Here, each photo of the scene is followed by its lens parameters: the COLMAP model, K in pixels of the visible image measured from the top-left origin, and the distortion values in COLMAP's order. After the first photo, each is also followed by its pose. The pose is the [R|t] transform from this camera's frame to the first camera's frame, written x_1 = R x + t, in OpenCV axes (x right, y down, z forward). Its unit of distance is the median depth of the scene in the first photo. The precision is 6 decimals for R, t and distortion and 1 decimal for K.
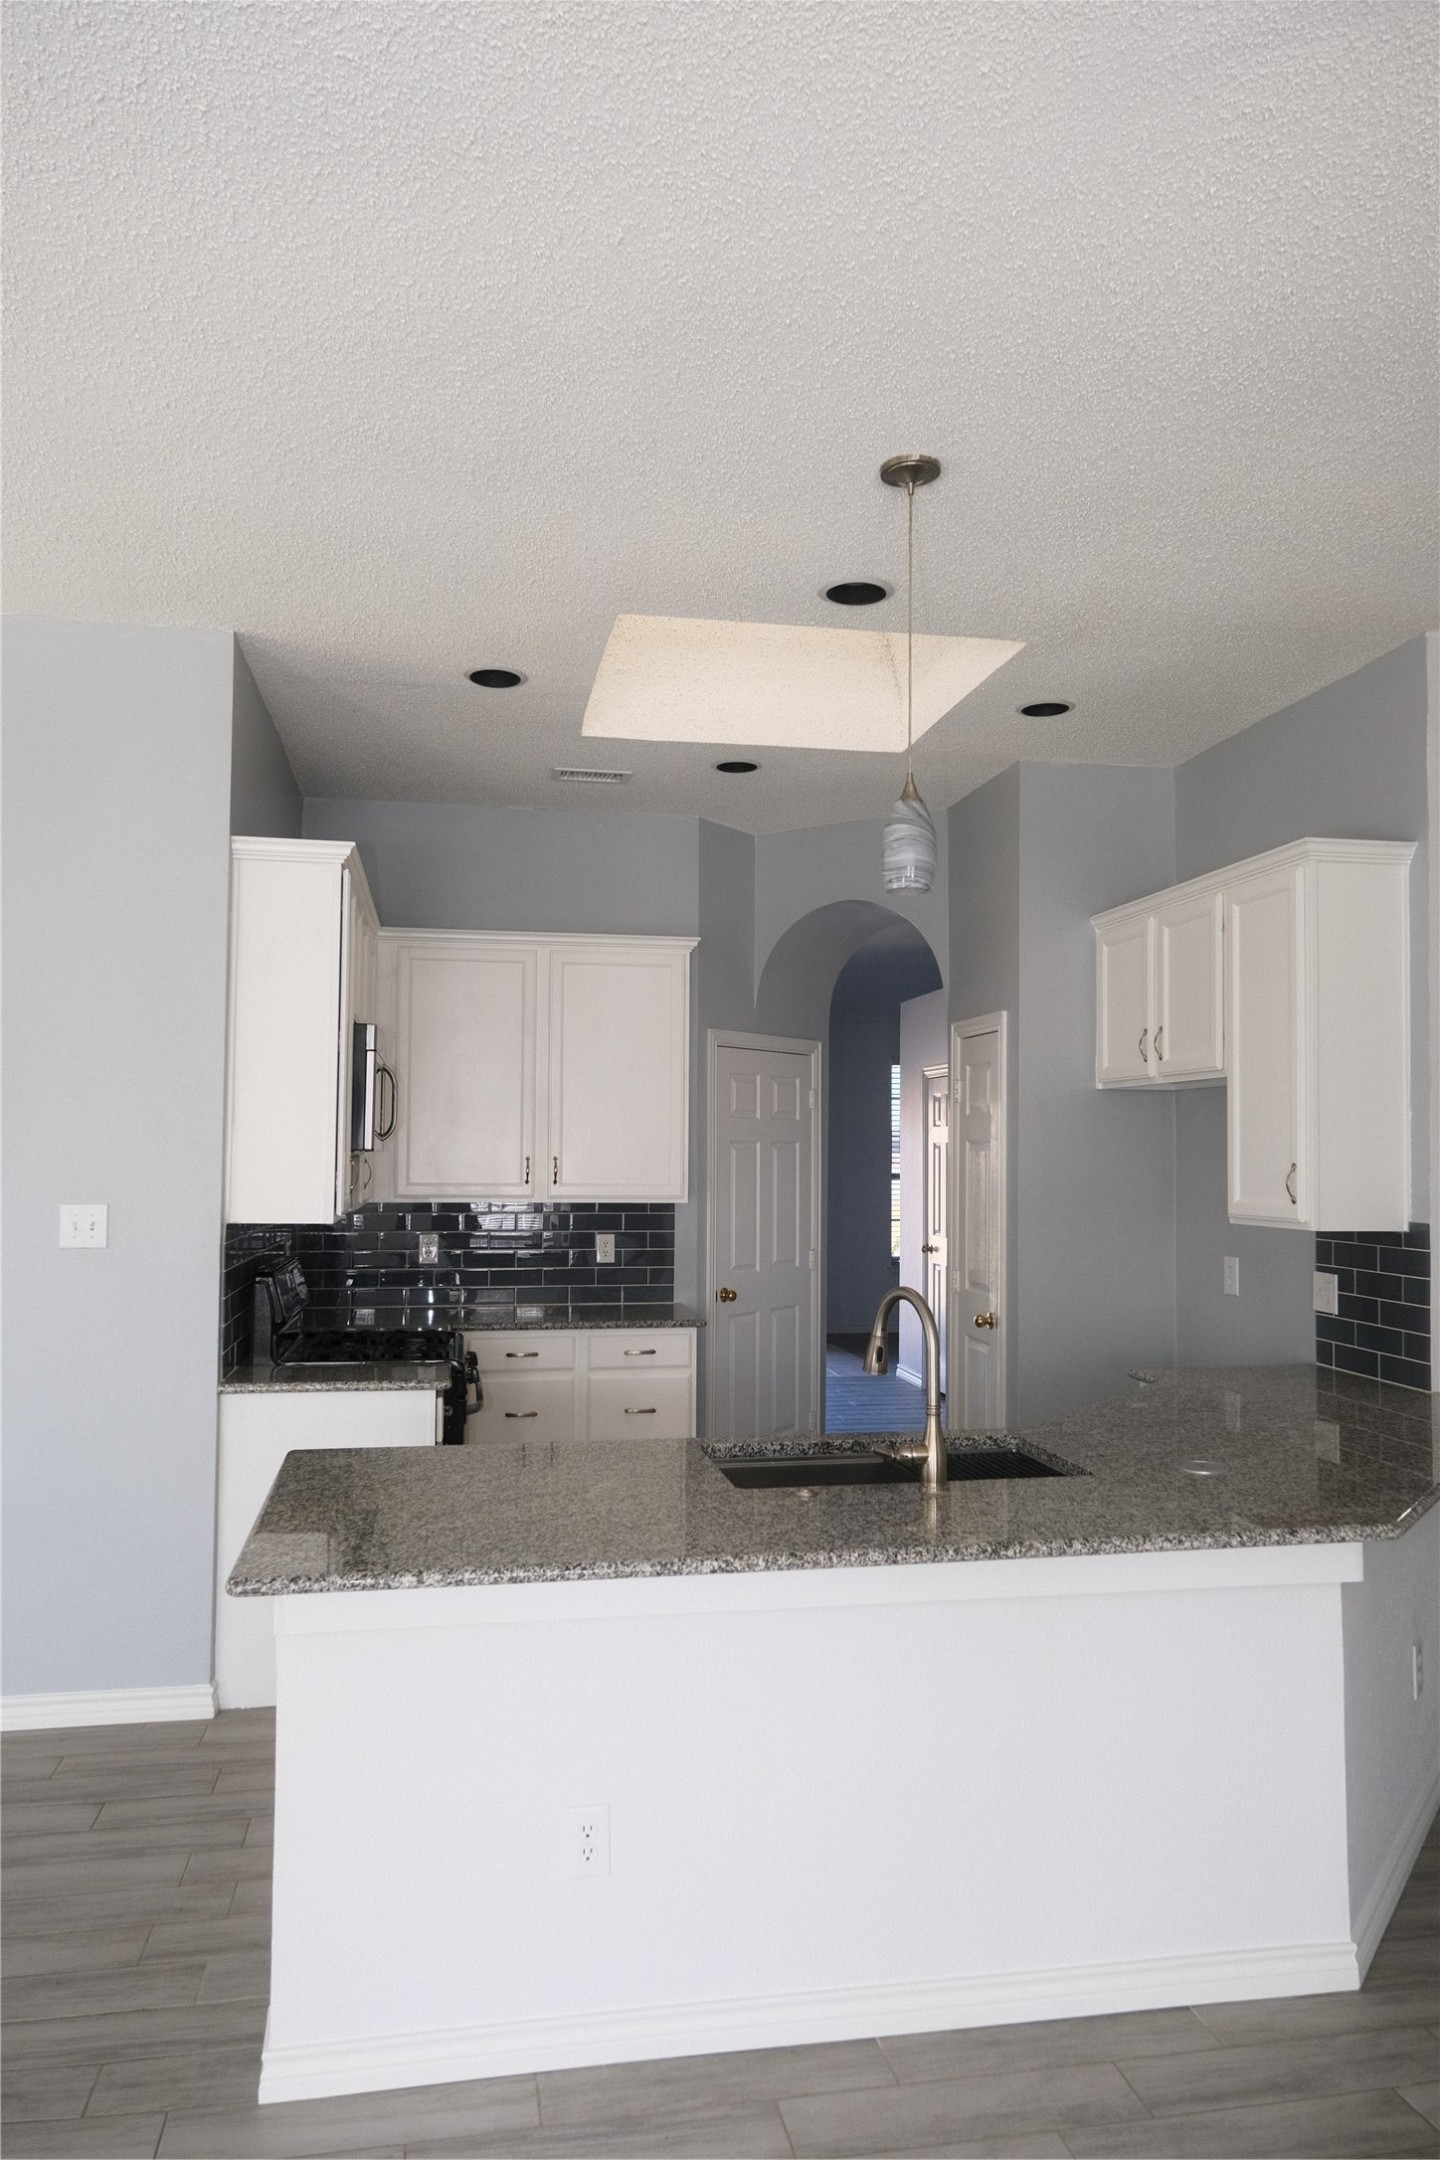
lens RADIAL K [[1470.1, 0, 705.1], [0, 1470.1, 1098.1], [0, 0, 1]] dist [-0.001081, 0.019747]
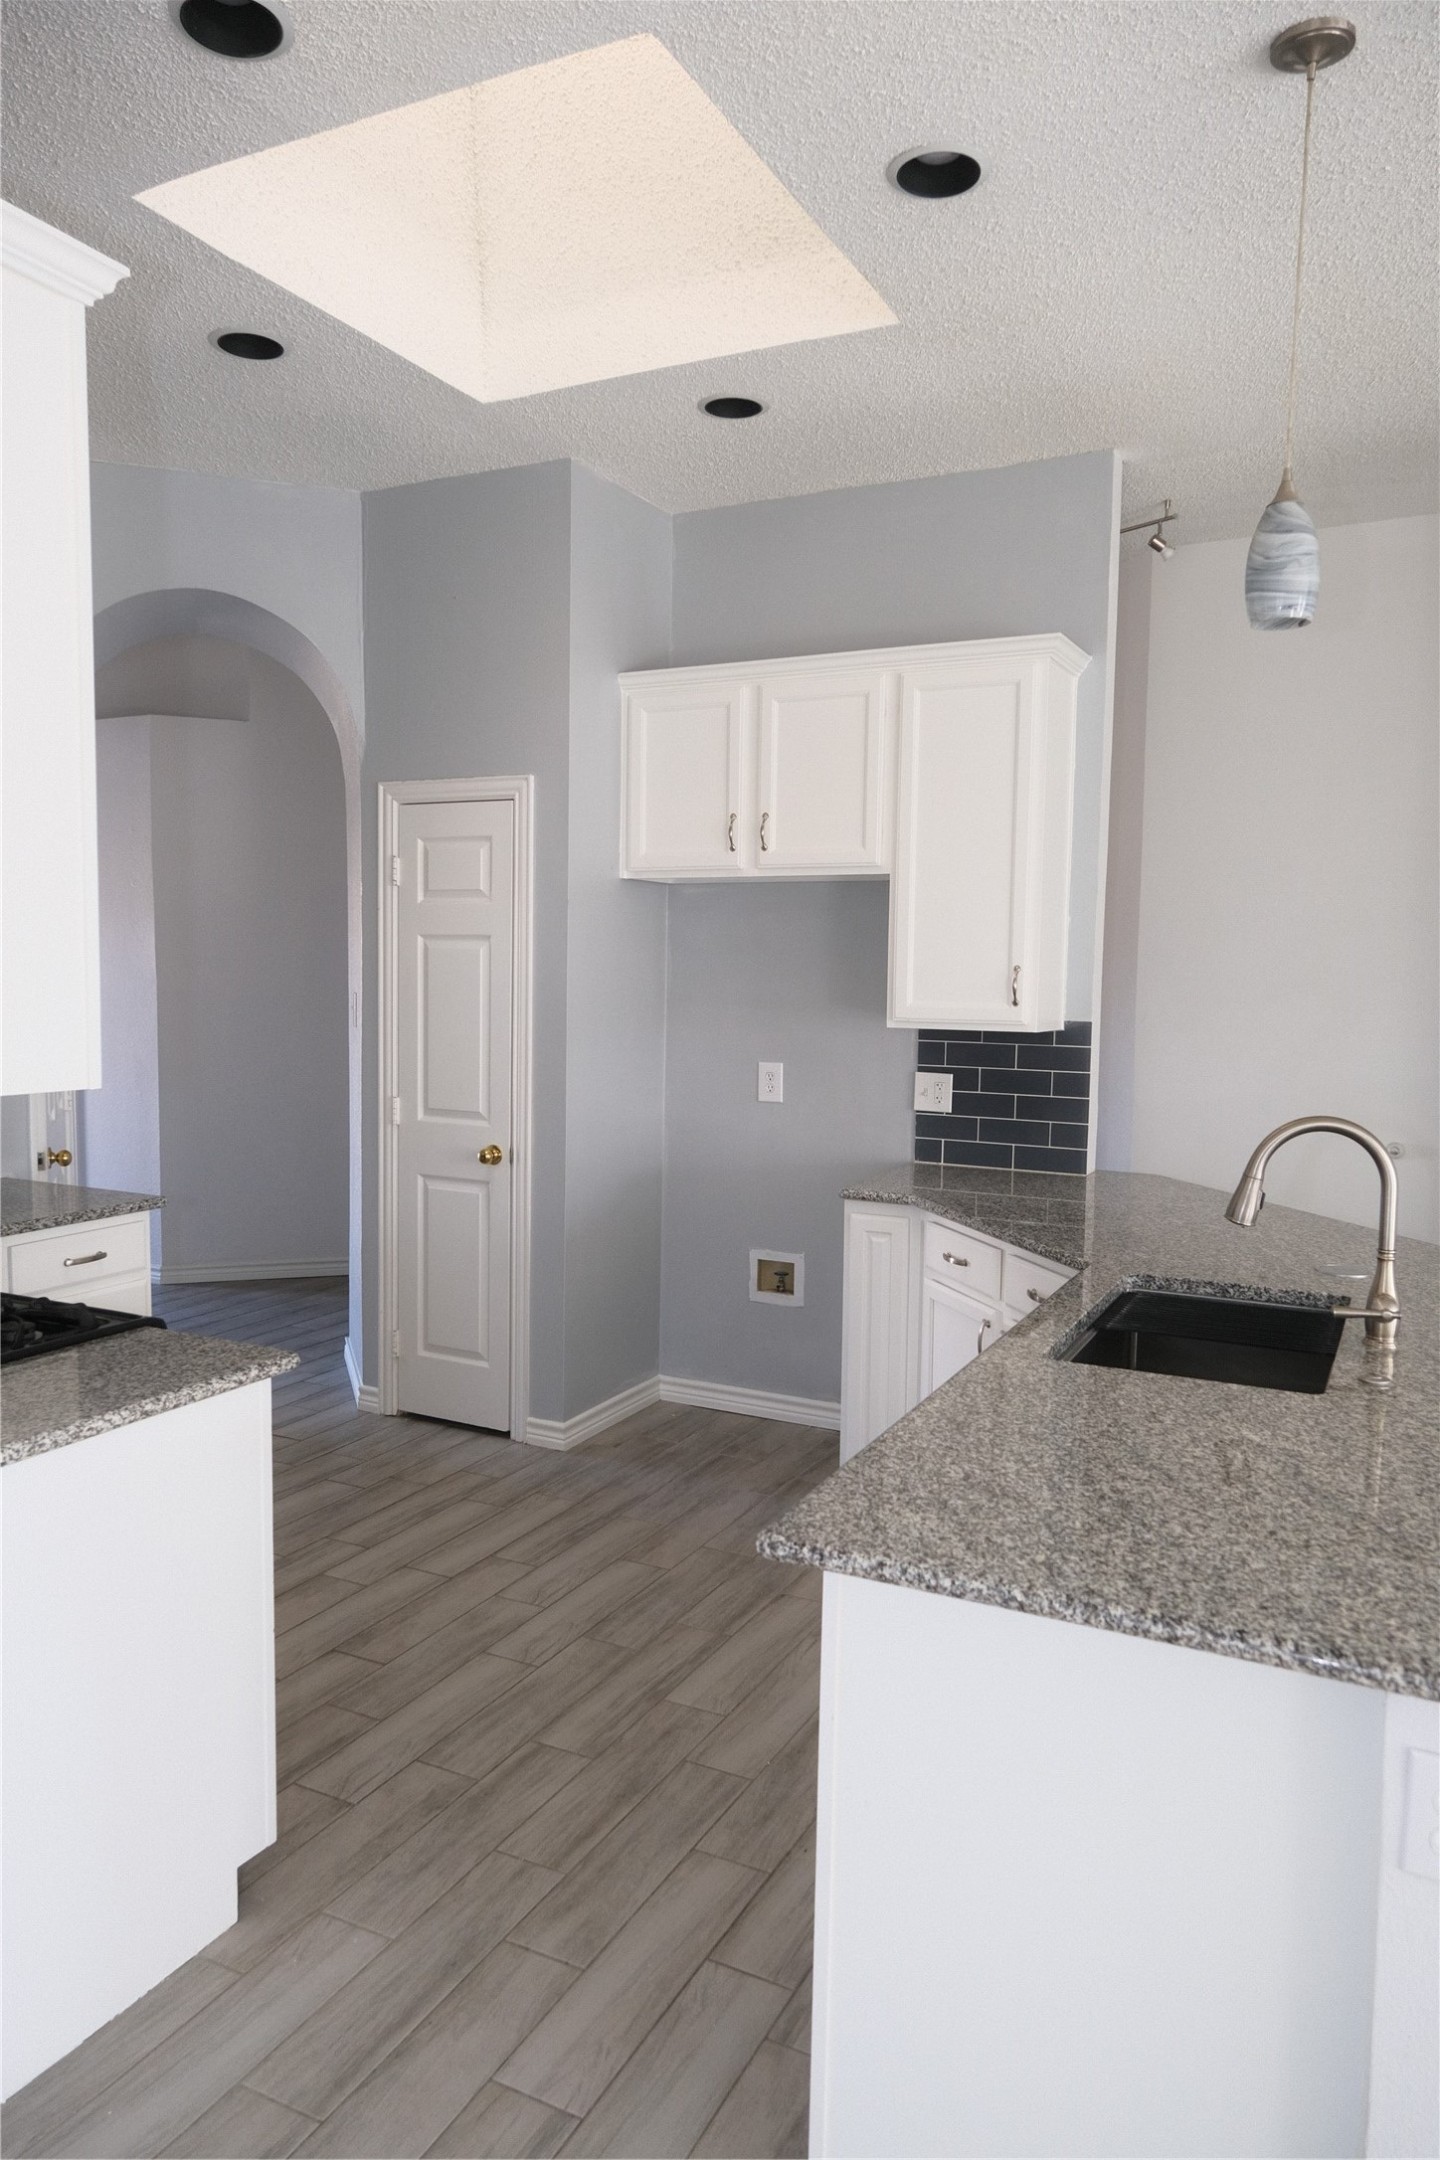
lens RADIAL K [[1470.1, 0, 725.5], [0, 1470.1, 1098.4], [0, 0, 1]] dist [-0.001081, 0.019747]
pose [[0.601144, -0.069740, 0.796092, -0.472076], [-0.039790, 0.992337, 0.116978, 0.022572], [-0.798149, -0.101997, 0.593763, 0.503152]]
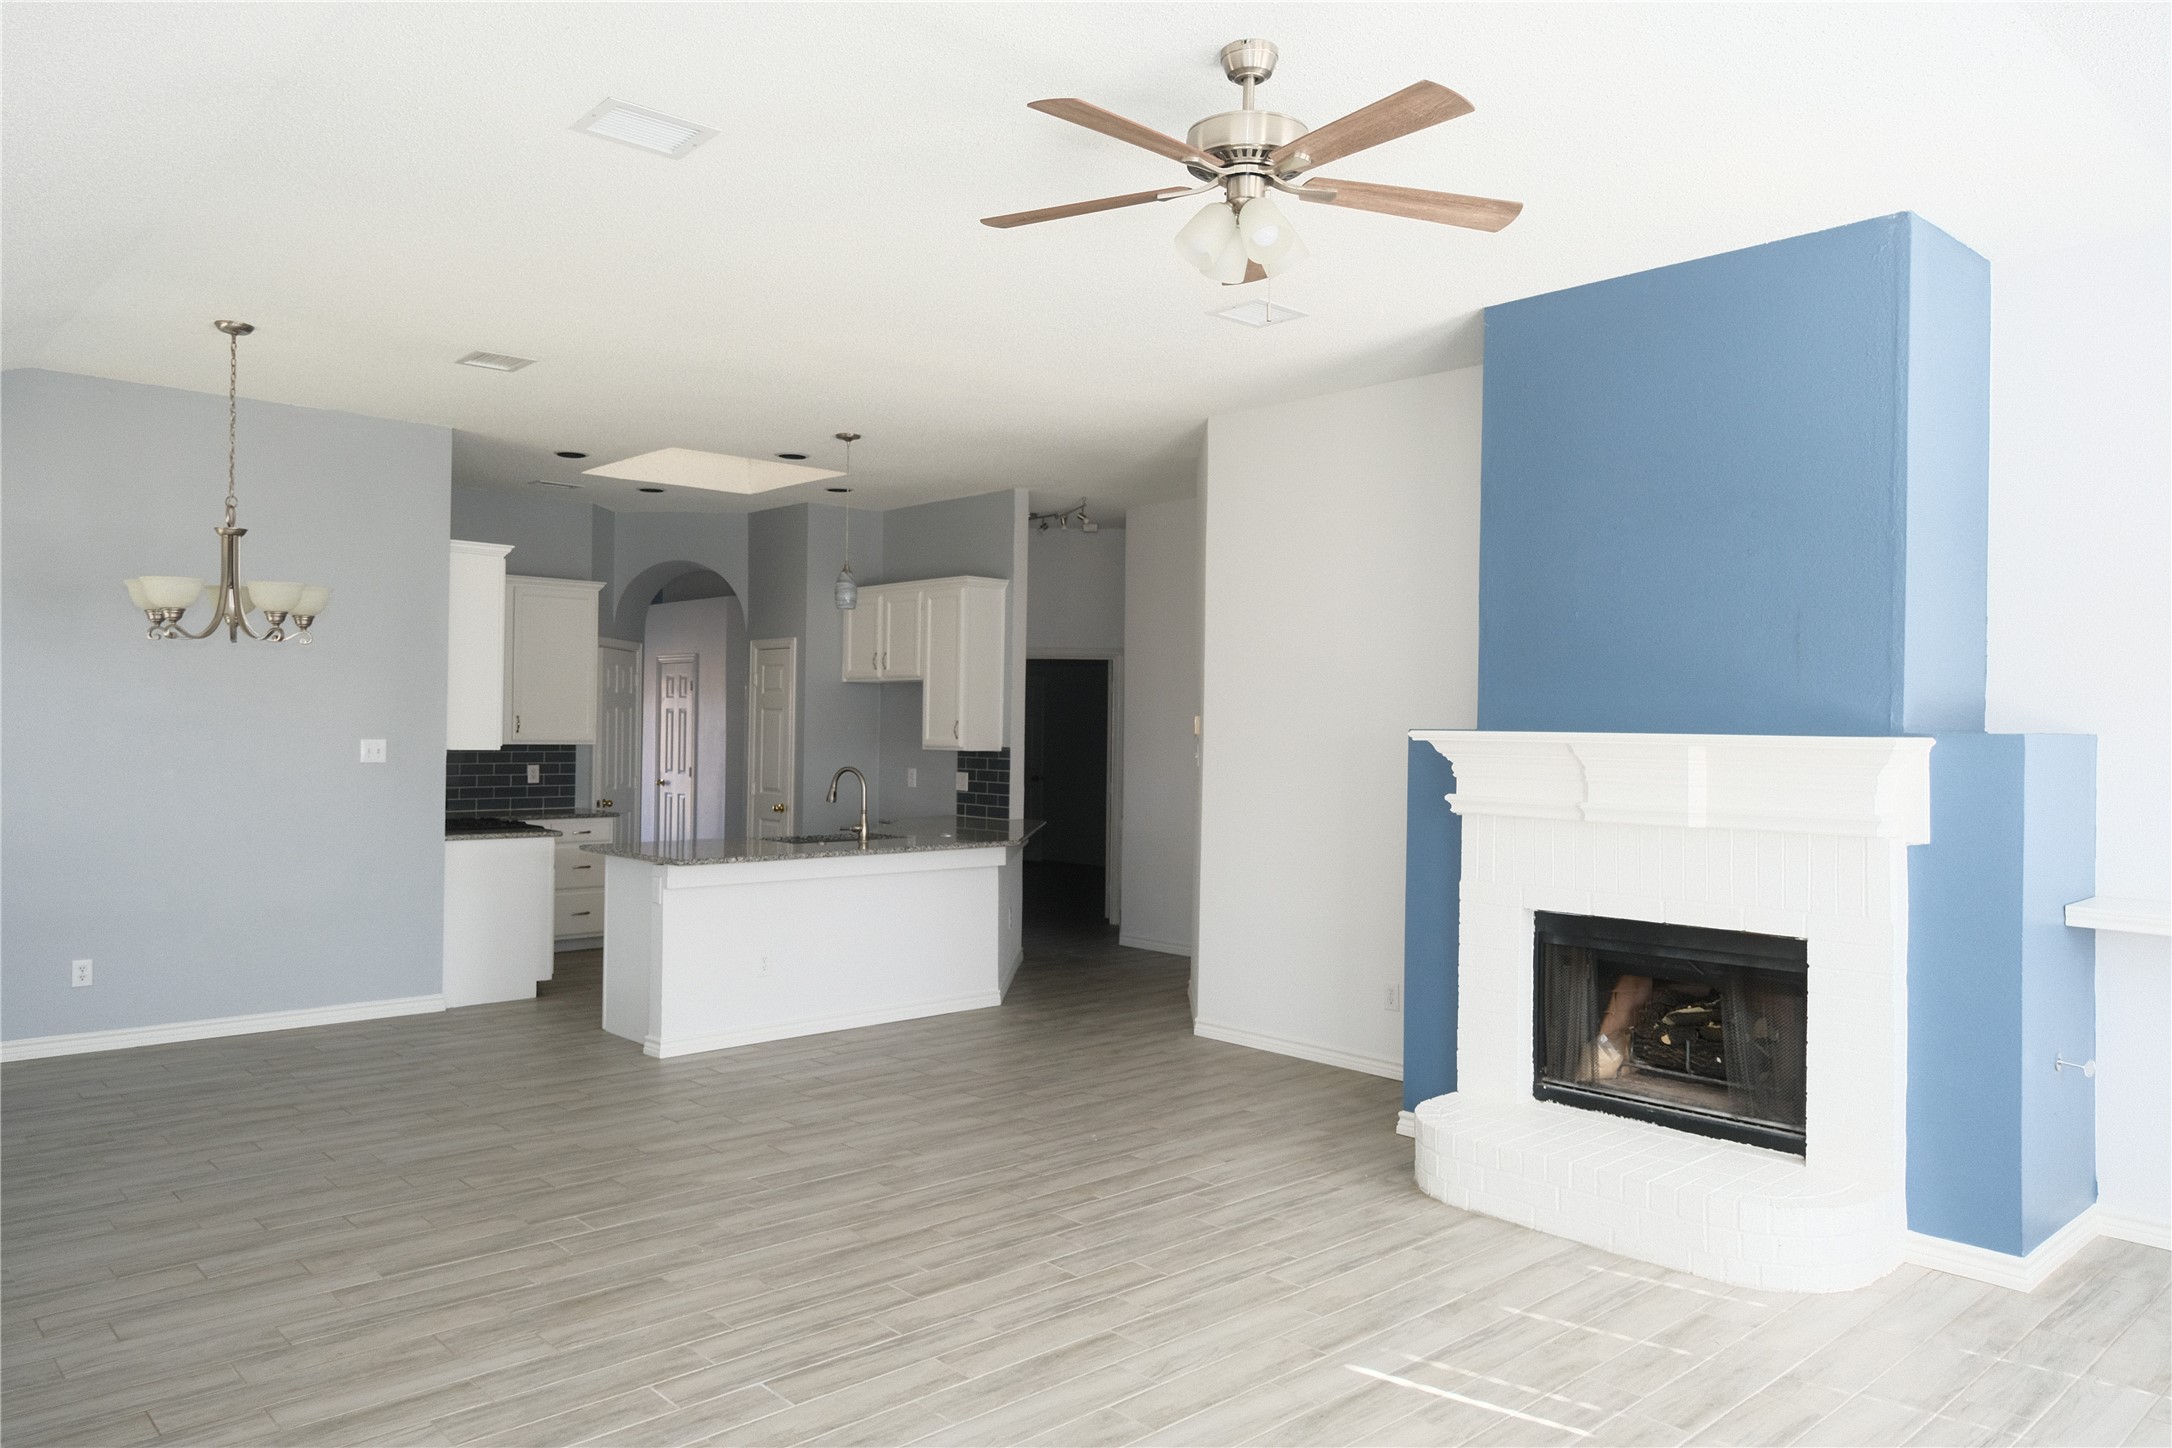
lens RADIAL K [[1478.3, 0, 1063.4], [0, 1478.3, 716.1], [0, 0, 1]] dist [-0.001081, 0.019747]
pose [[0.846871, 0.007456, 0.531746, -0.591496], [-0.026462, 0.999254, 0.028133, -0.026905], [-0.531139, -0.037895, 0.846437, -0.886040]]
